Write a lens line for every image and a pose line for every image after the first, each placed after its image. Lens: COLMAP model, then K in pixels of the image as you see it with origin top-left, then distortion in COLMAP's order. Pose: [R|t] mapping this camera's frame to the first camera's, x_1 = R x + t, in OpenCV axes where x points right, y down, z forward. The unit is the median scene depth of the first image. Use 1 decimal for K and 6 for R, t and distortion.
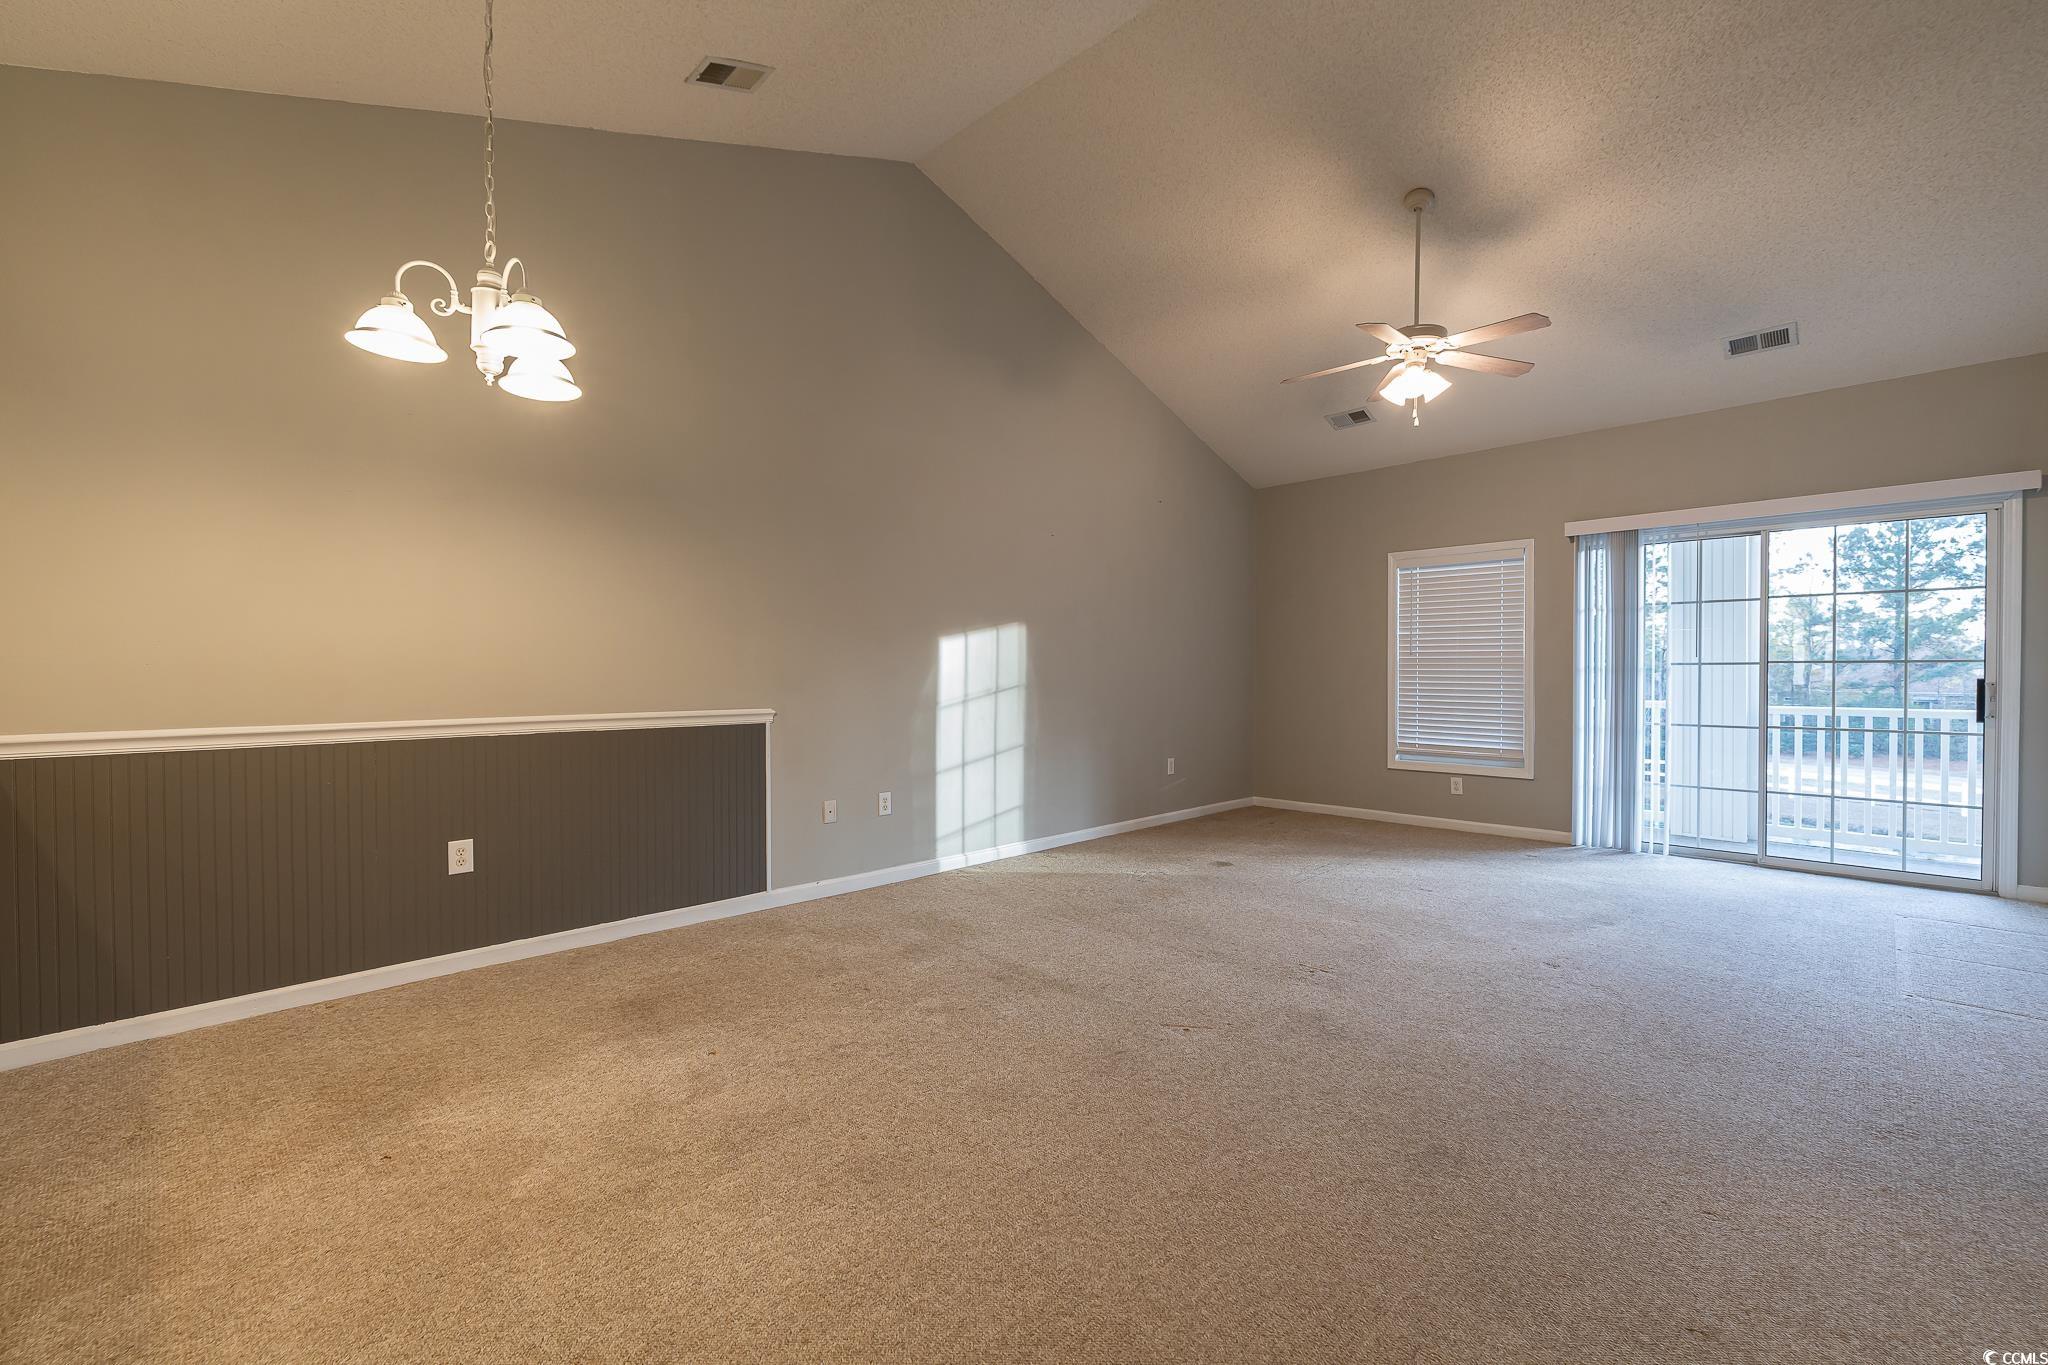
lens RADIAL K [[860.2, 0, 1024.0], [0, 860.2, 682.5], [0, 0, 1]] dist [0.000683, 0.000077]
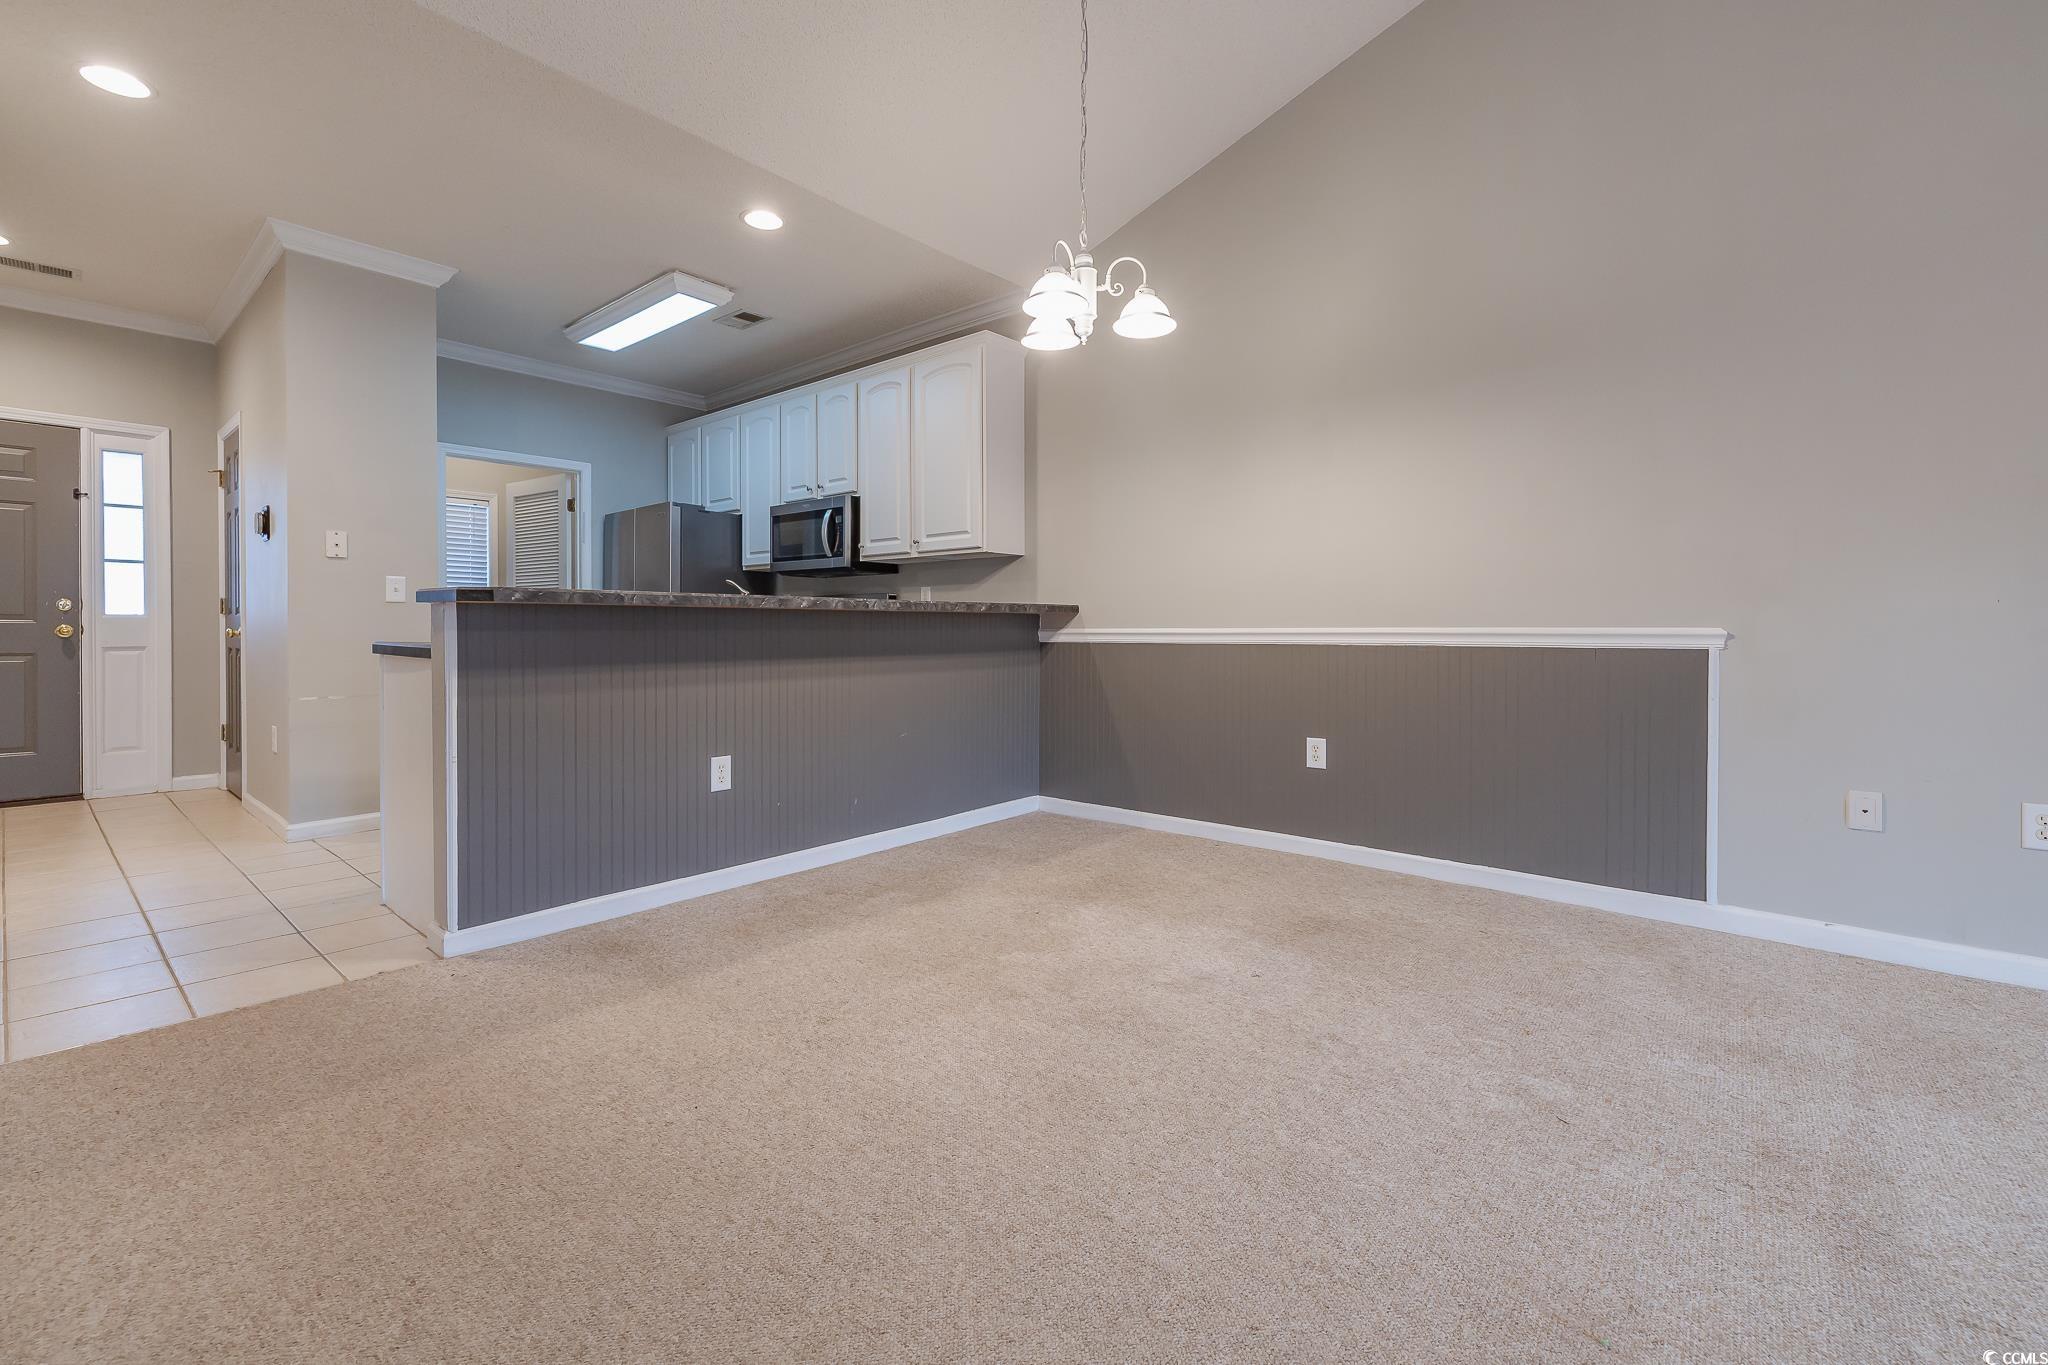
lens RADIAL K [[873.6, 0, 999.9], [0, 873.6, 634.5], [0, 0, 1]] dist [-0.002261, -0.000156]
pose [[0.060203, 0.004825, -0.998175, 0.303943], [-0.014505, 0.999887, 0.003958, 0.036416], [0.998081, 0.014240, 0.060266, 0.366173]]
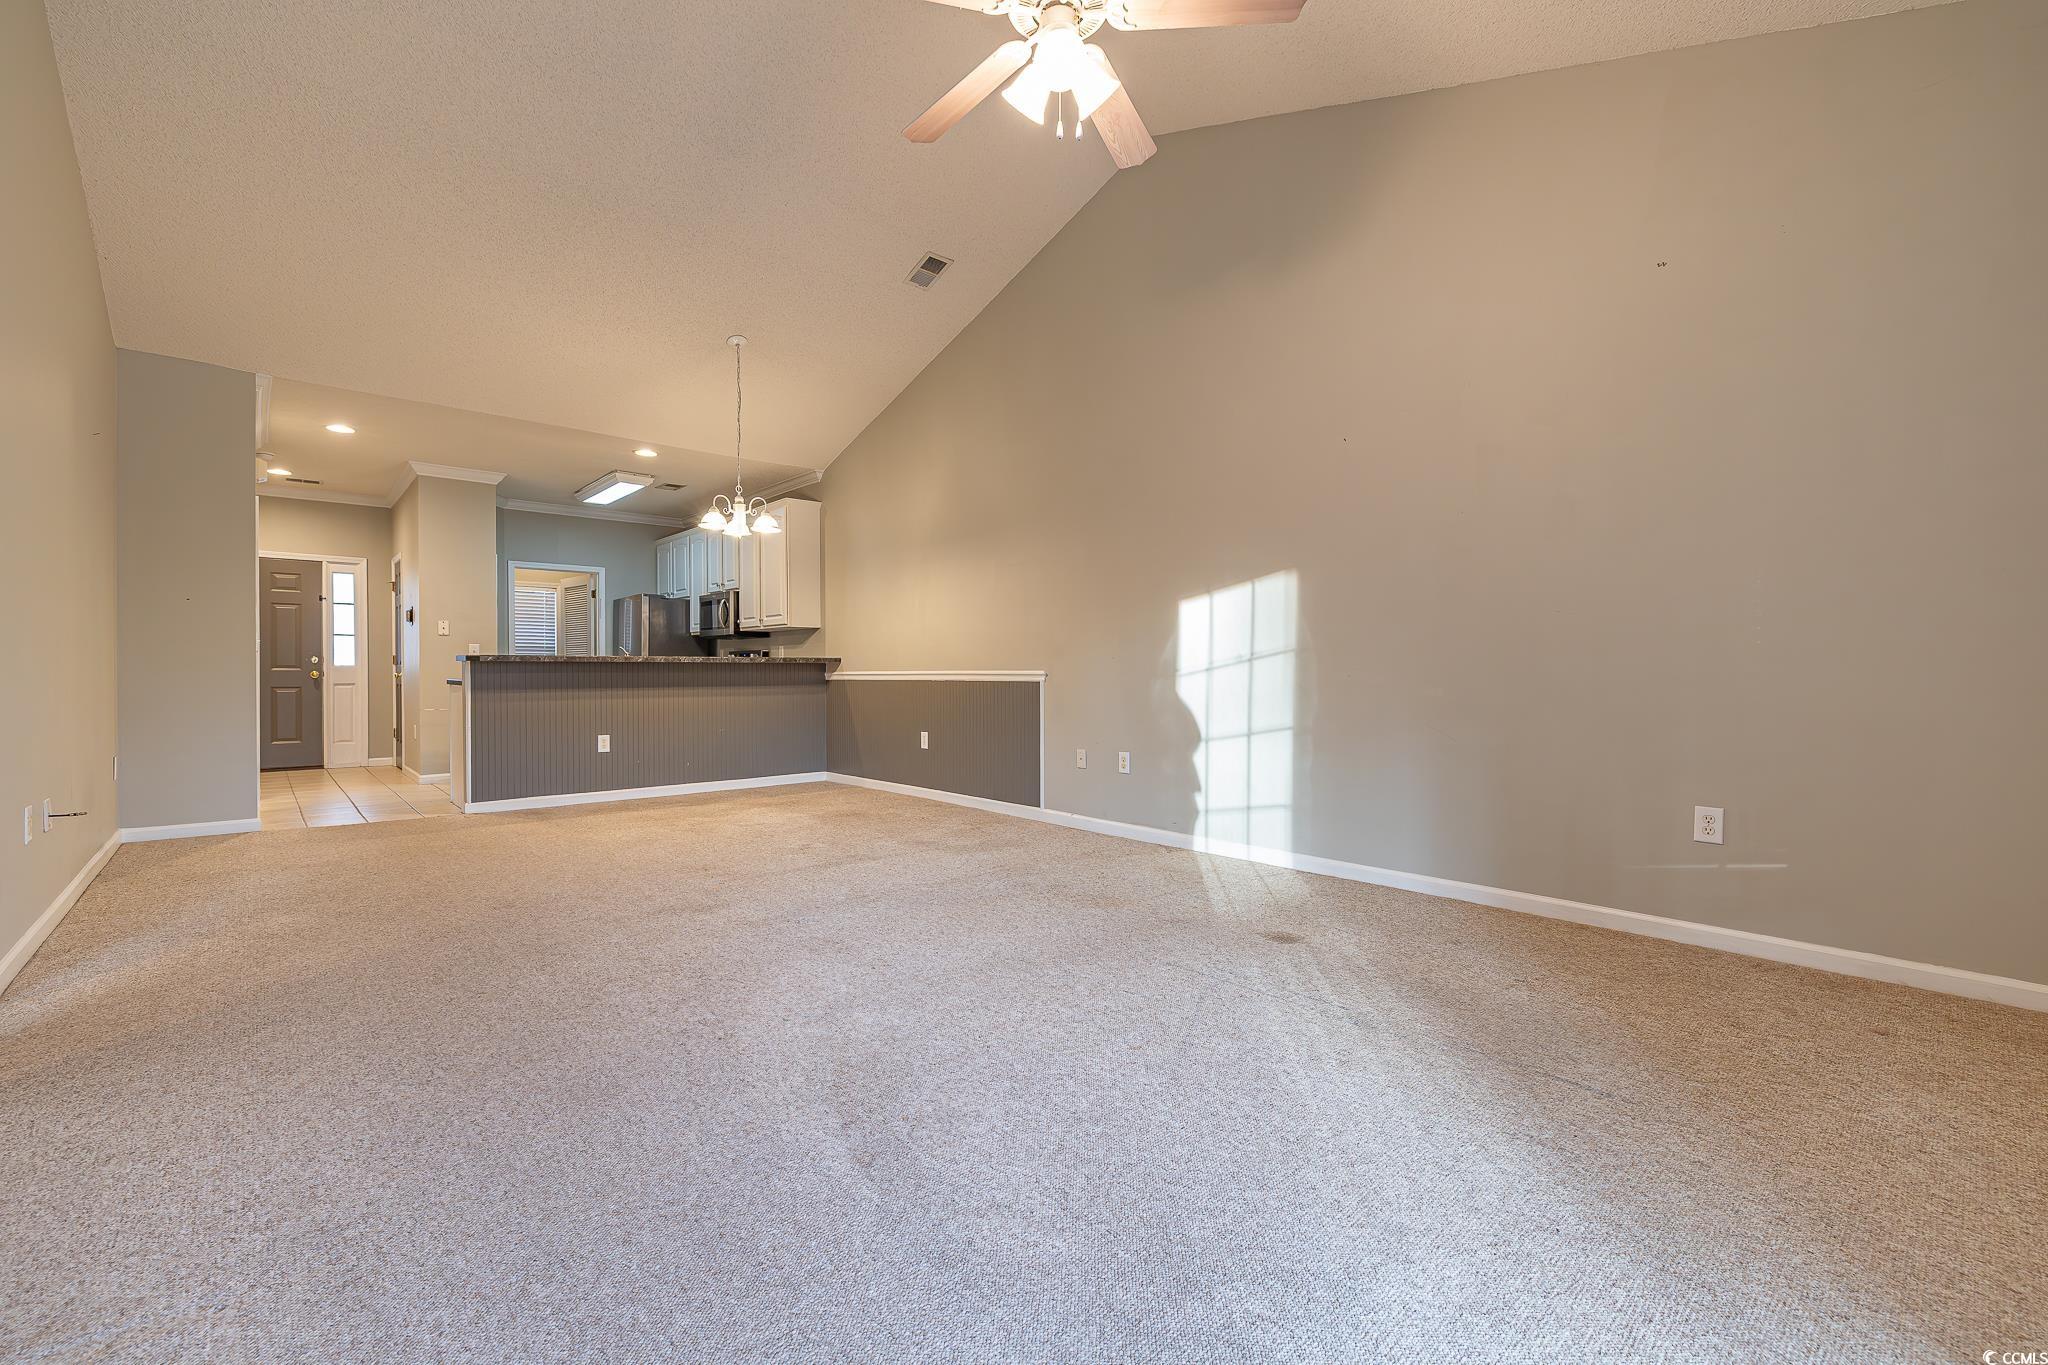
lens RADIAL K [[874.1, 0, 987.3], [0, 874.1, 674.6], [0, 0, 1]] dist [0.002525, 0.000416]
pose [[-0.093508, 0.000868, -0.995618, 0.939000], [-0.012423, 0.999921, 0.002038, 0.031006], [0.995541, 0.012559, -0.093490, 0.930786]]
